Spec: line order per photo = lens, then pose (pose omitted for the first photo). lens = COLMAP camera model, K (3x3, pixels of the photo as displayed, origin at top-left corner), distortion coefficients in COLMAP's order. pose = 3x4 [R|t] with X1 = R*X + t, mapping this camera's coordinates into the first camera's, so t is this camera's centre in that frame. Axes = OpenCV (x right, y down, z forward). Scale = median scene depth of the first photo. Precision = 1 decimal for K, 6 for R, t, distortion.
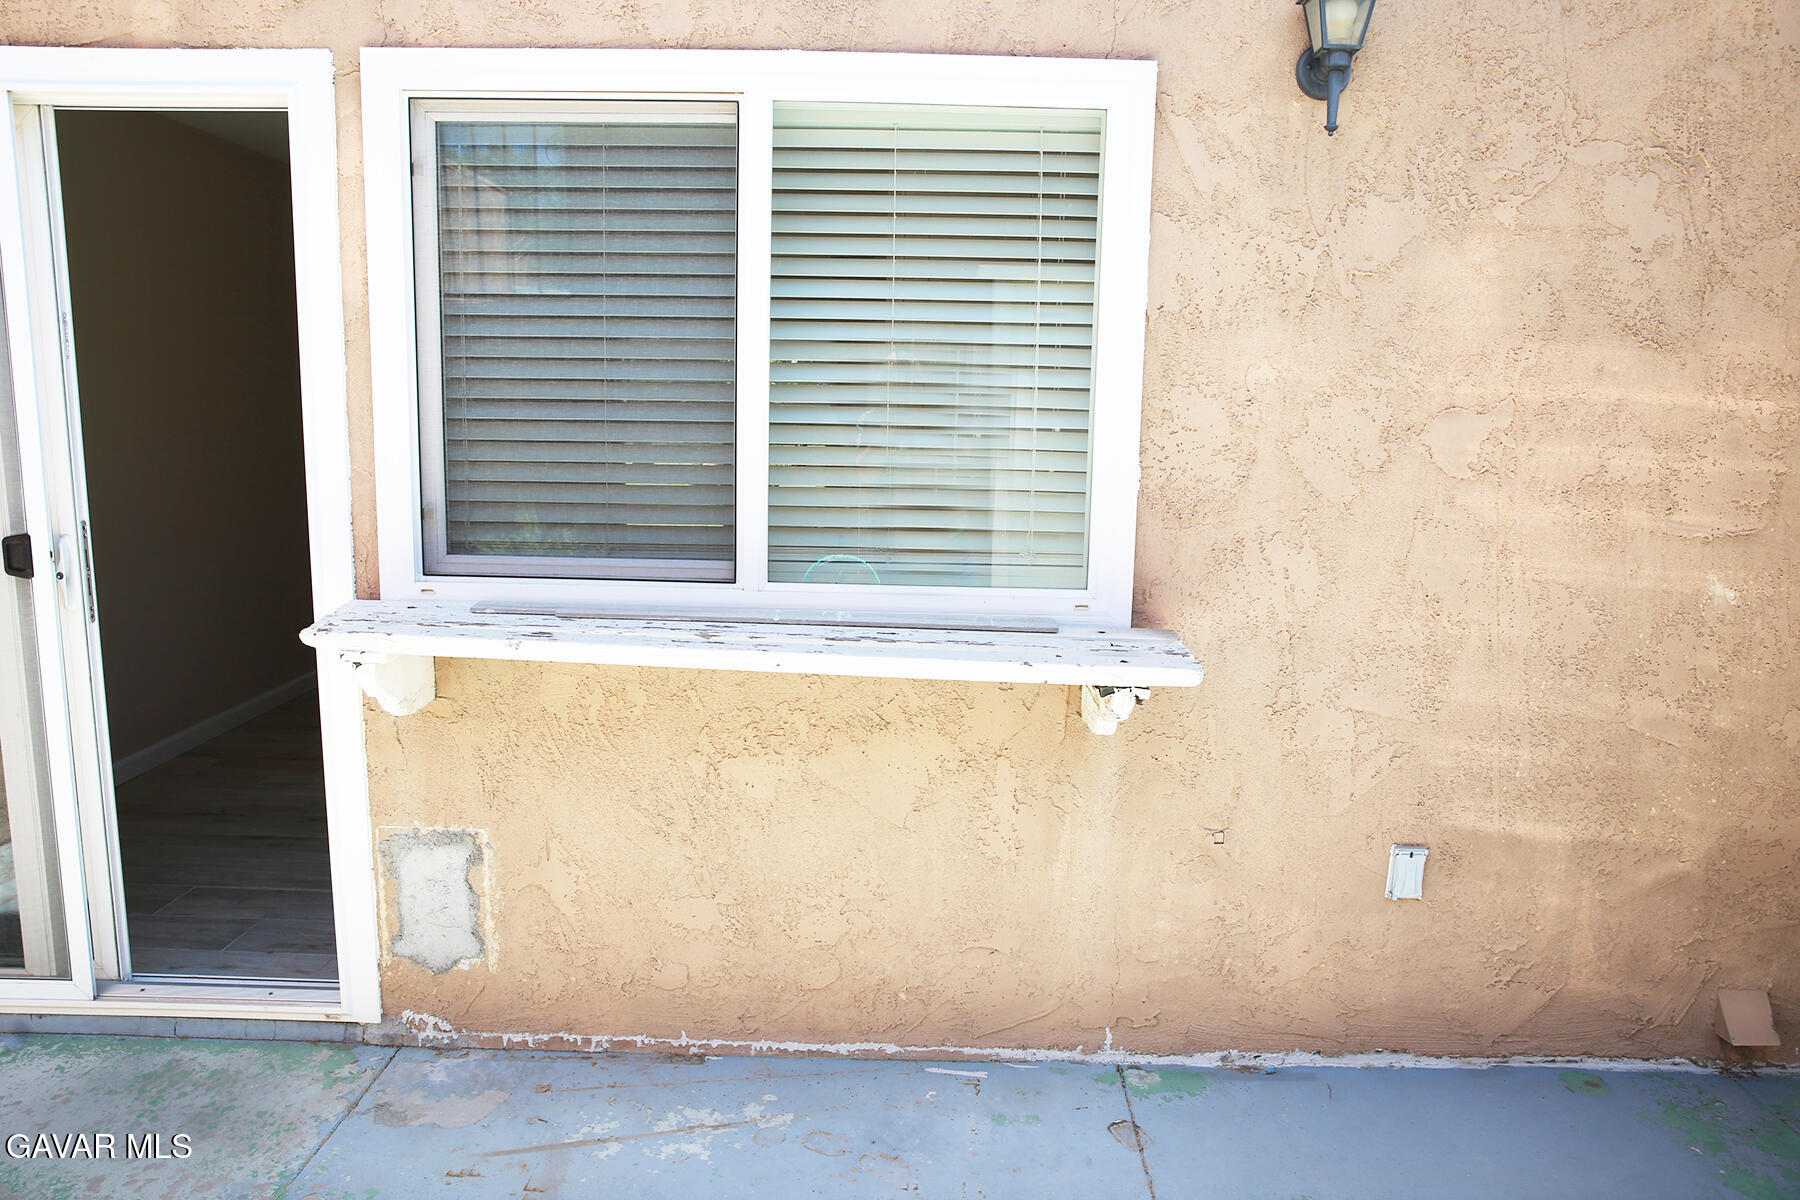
lens RADIAL K [[1243.3, 0, 894.8], [0, 1243.3, 602.8], [0, 0, 1]] dist [-0.108651, 0.090757]
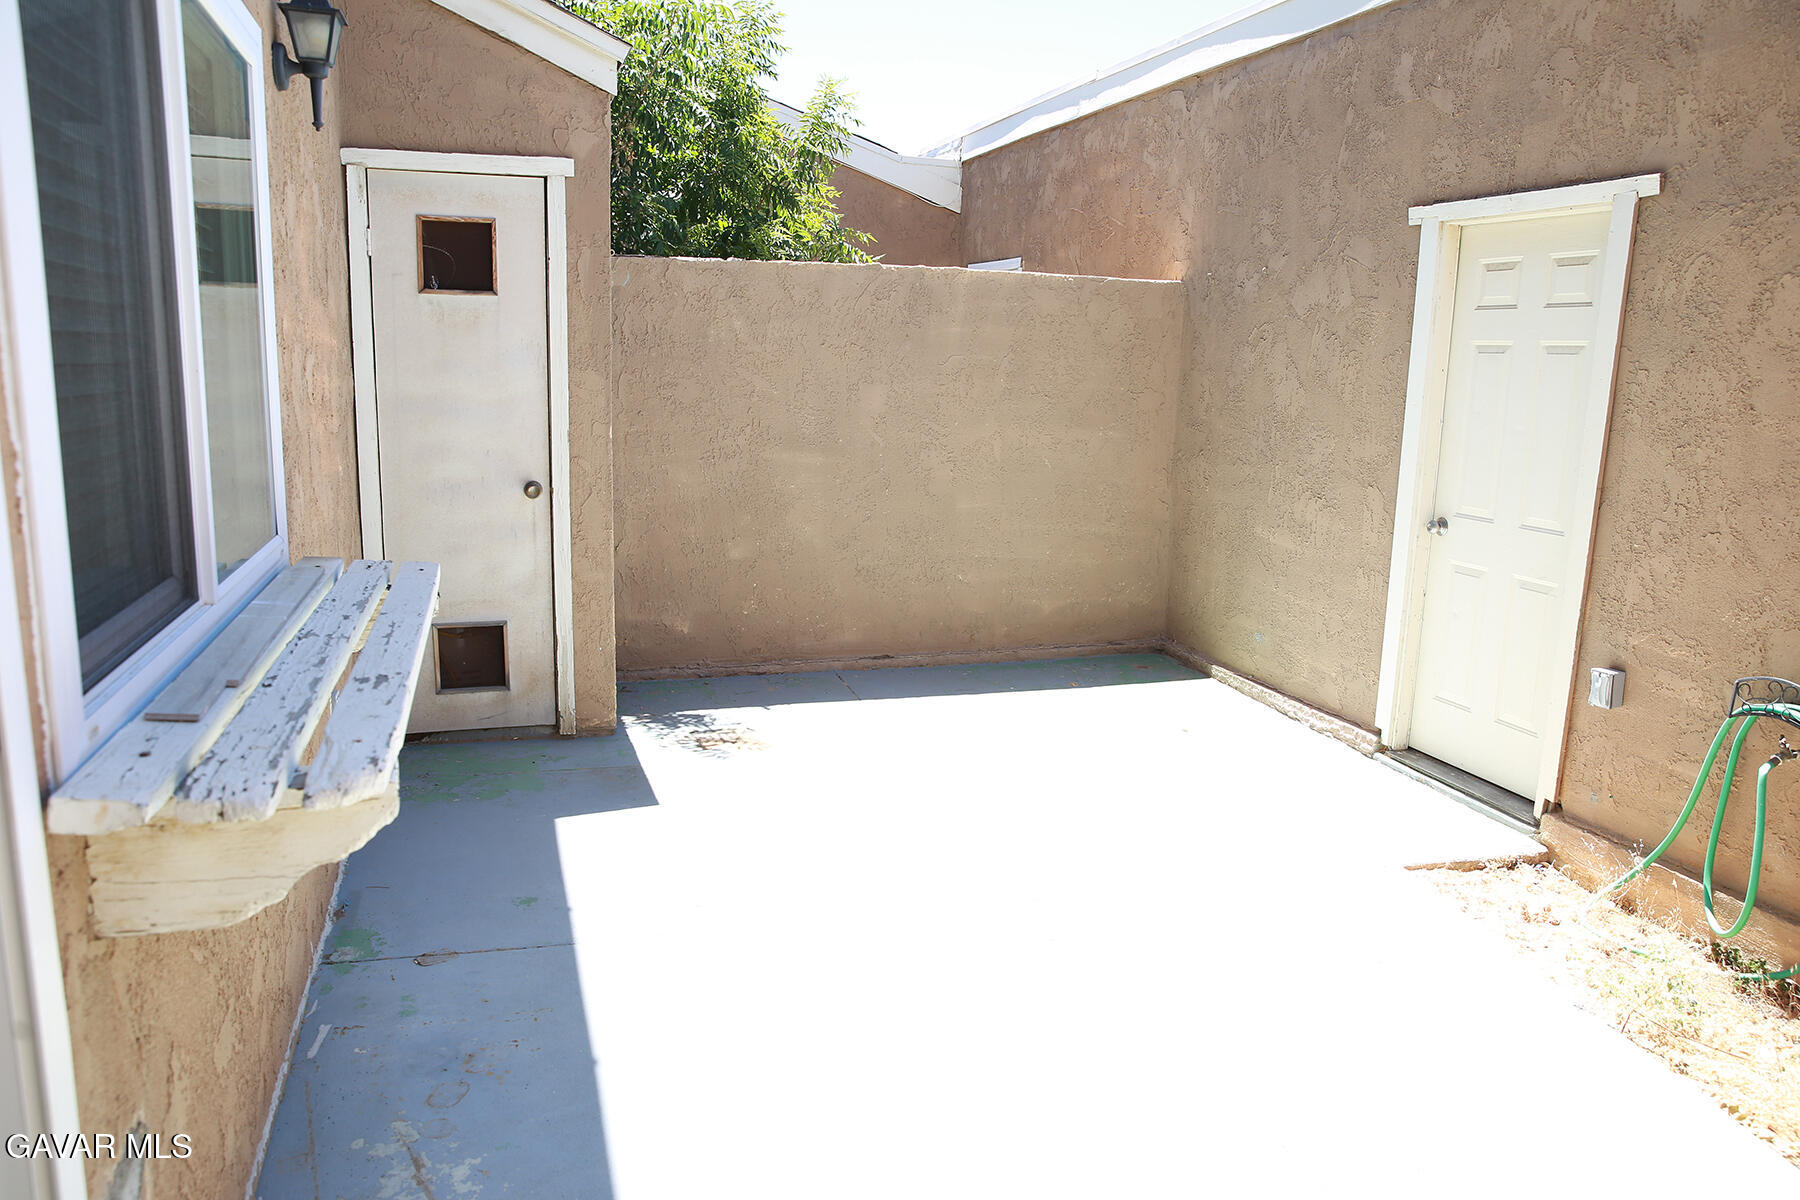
lens RADIAL K [[1243.3, 0, 894.8], [0, 1243.3, 602.8], [0, 0, 1]] dist [-0.108651, 0.090757]
pose [[-0.315356, -0.210387, 0.925358, -0.938986], [0.123141, 0.957798, 0.259729, -0.151603], [-0.940950, 0.195856, -0.276140, 0.780950]]
